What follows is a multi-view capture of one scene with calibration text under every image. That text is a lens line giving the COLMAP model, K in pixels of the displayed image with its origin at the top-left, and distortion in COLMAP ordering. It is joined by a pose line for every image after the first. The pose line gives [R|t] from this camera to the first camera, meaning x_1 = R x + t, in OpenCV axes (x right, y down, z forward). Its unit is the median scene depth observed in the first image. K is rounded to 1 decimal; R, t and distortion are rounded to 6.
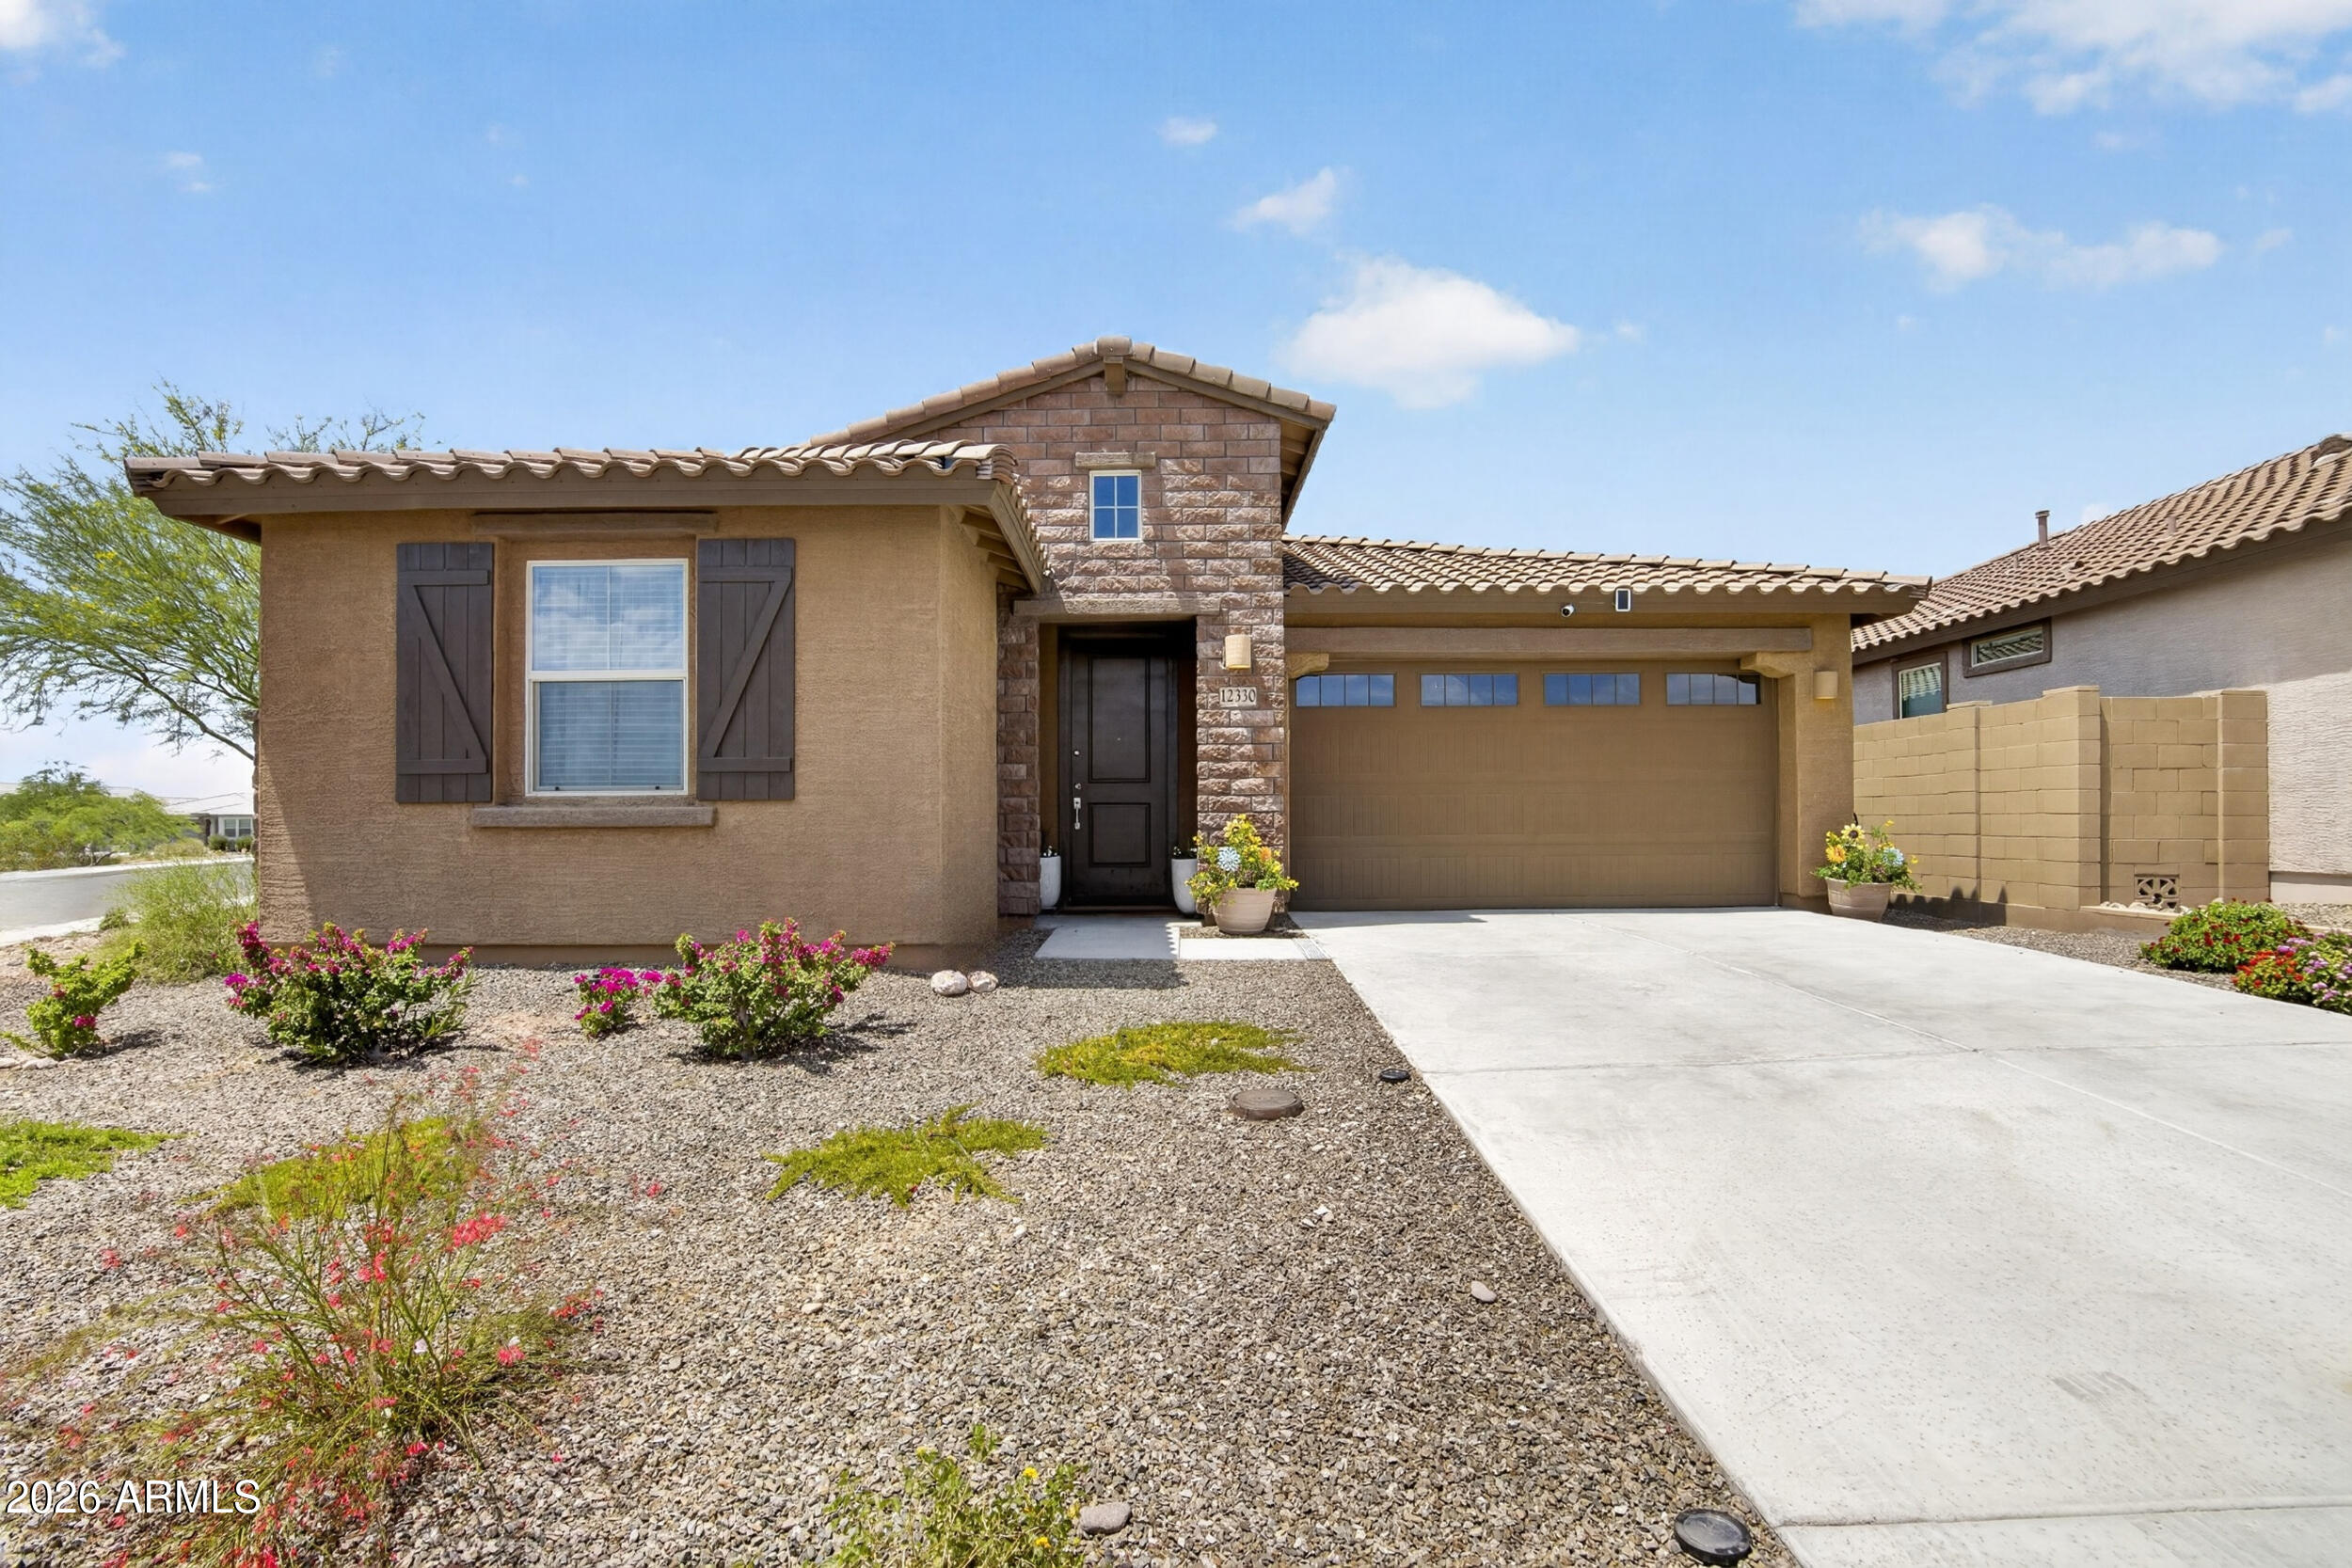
lens RADIAL K [[1113.4, 0, 1185.2], [0, 1113.4, 820.7], [0, 0, 1]] dist [-0.018877, 0.002104]
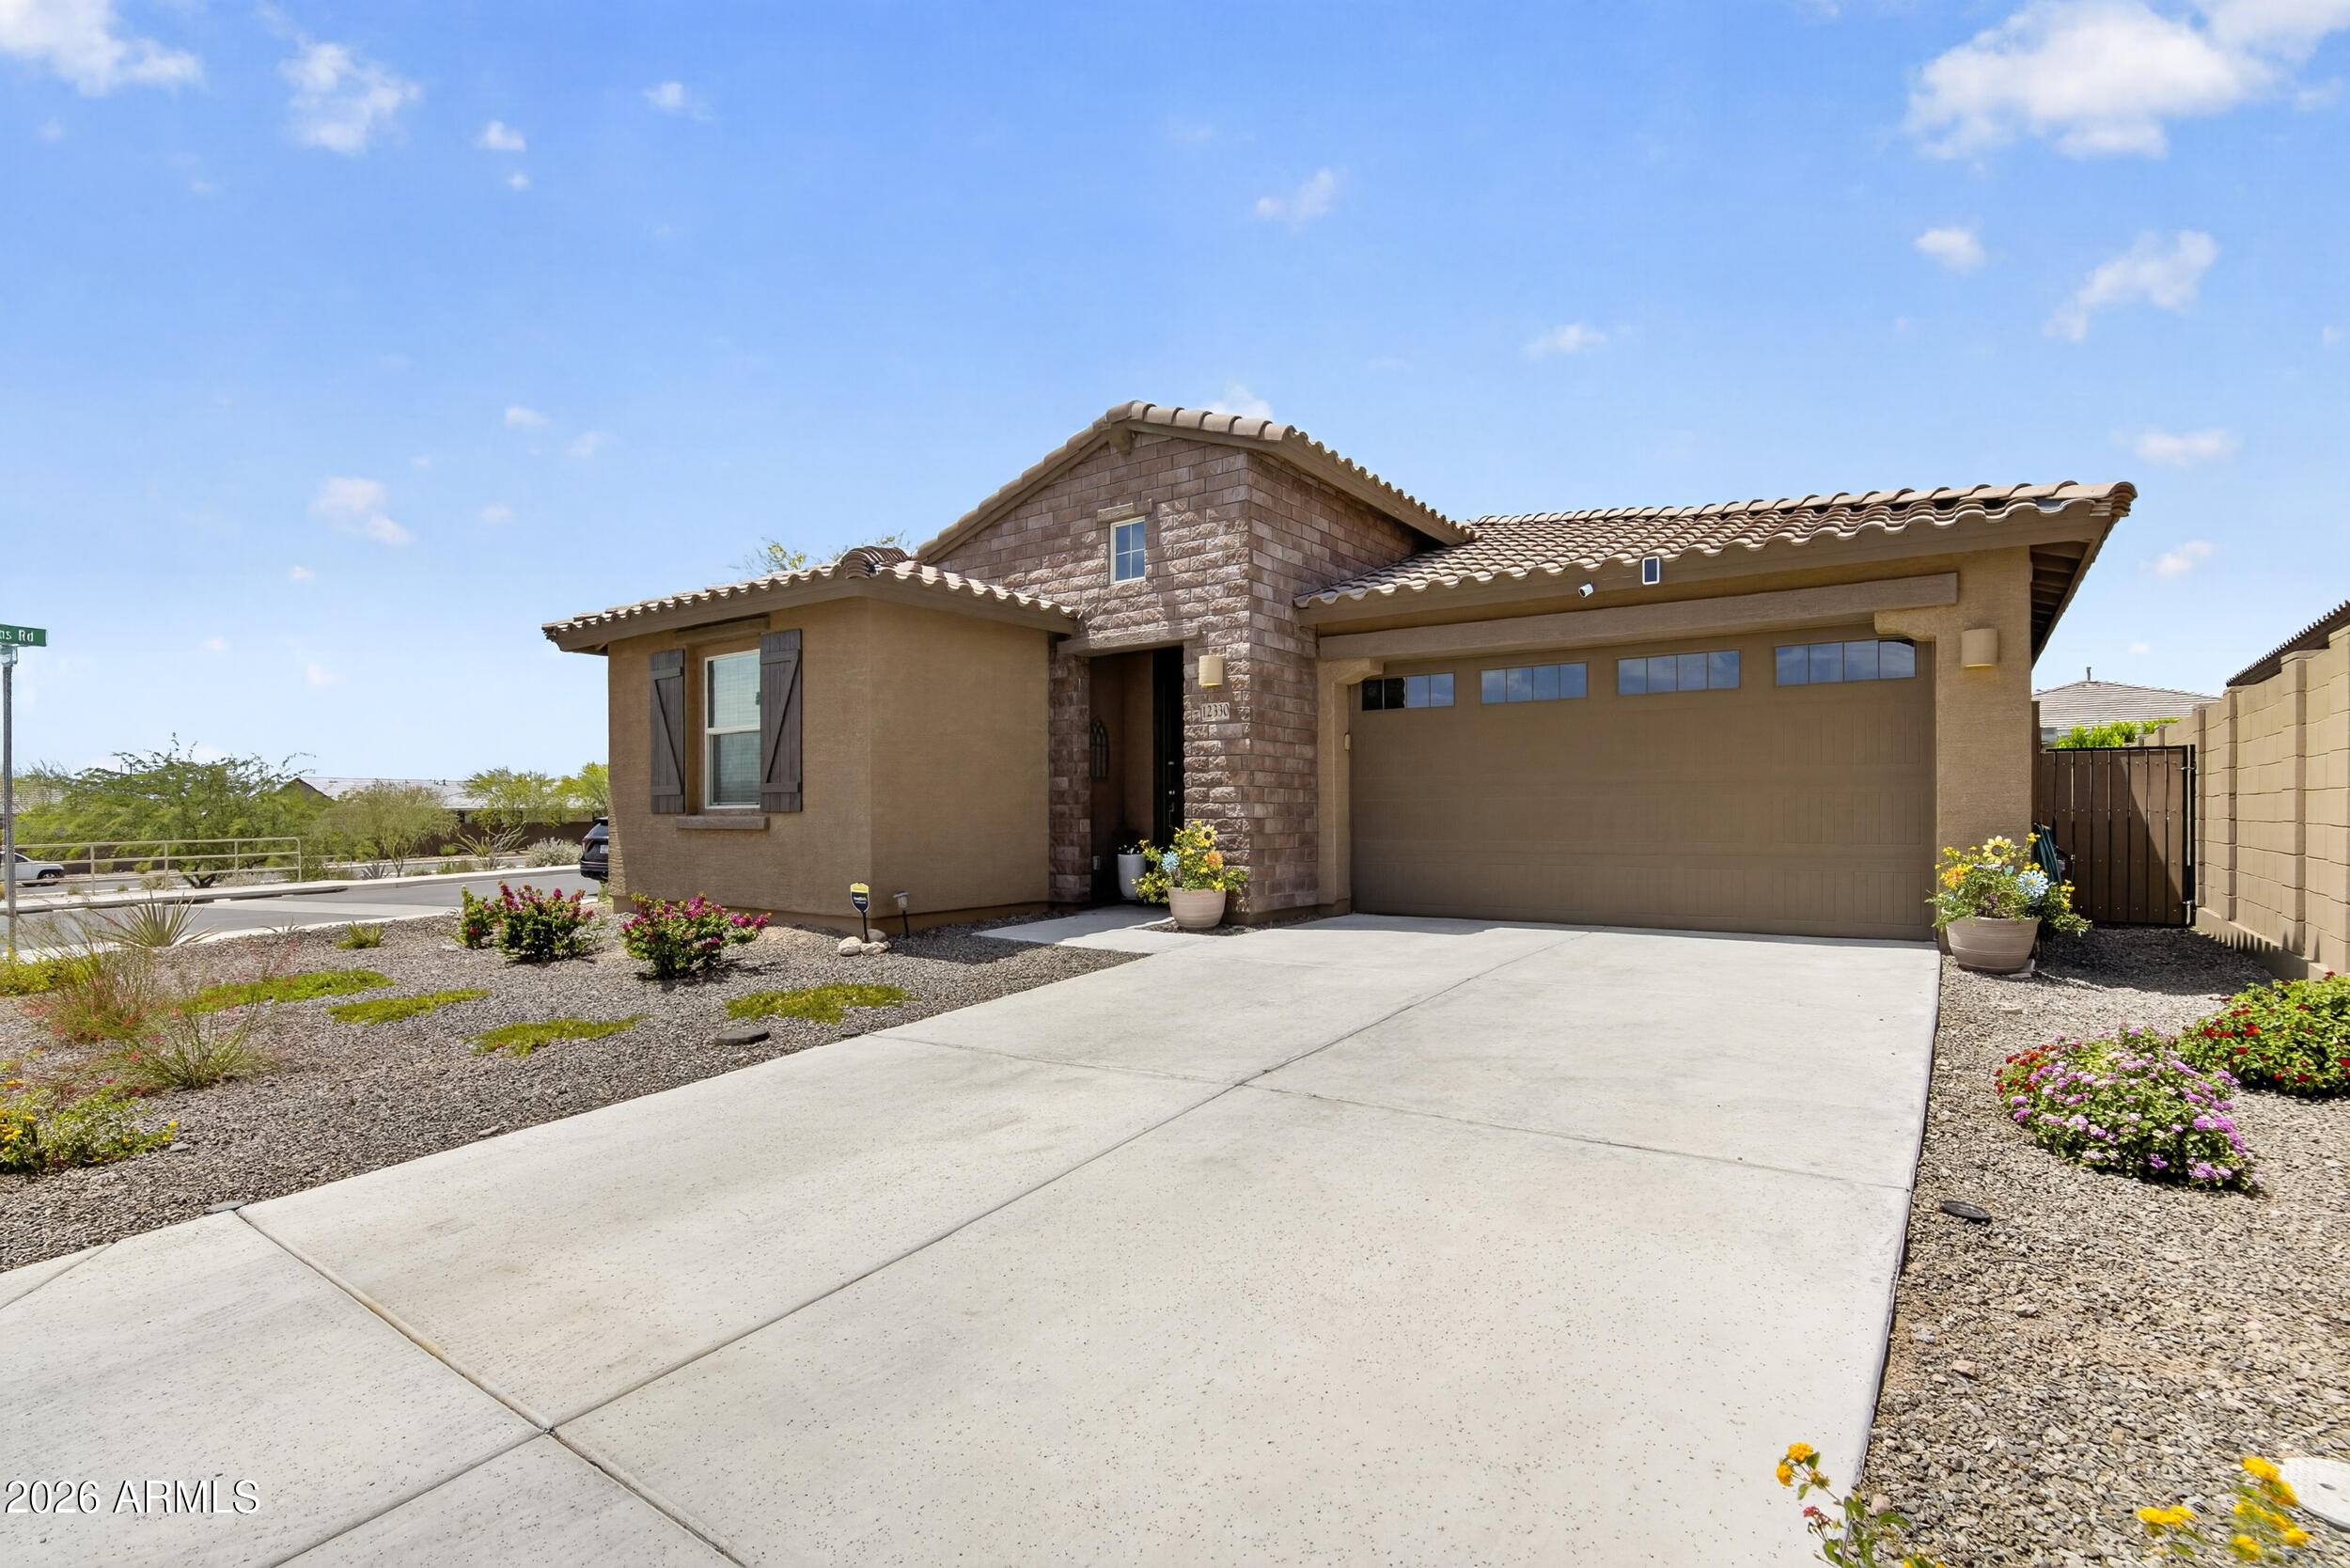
lens RADIAL K [[1093.4, 0, 1098.4], [0, 1093.4, 821.5], [0, 0, 1]] dist [-0.030230, 0.000199]
pose [[0.795610, 0.006388, -0.605776, 0.601902], [0.000176, 0.999942, 0.010776, -0.015959], [0.605810, -0.008681, 0.795562, 0.083402]]
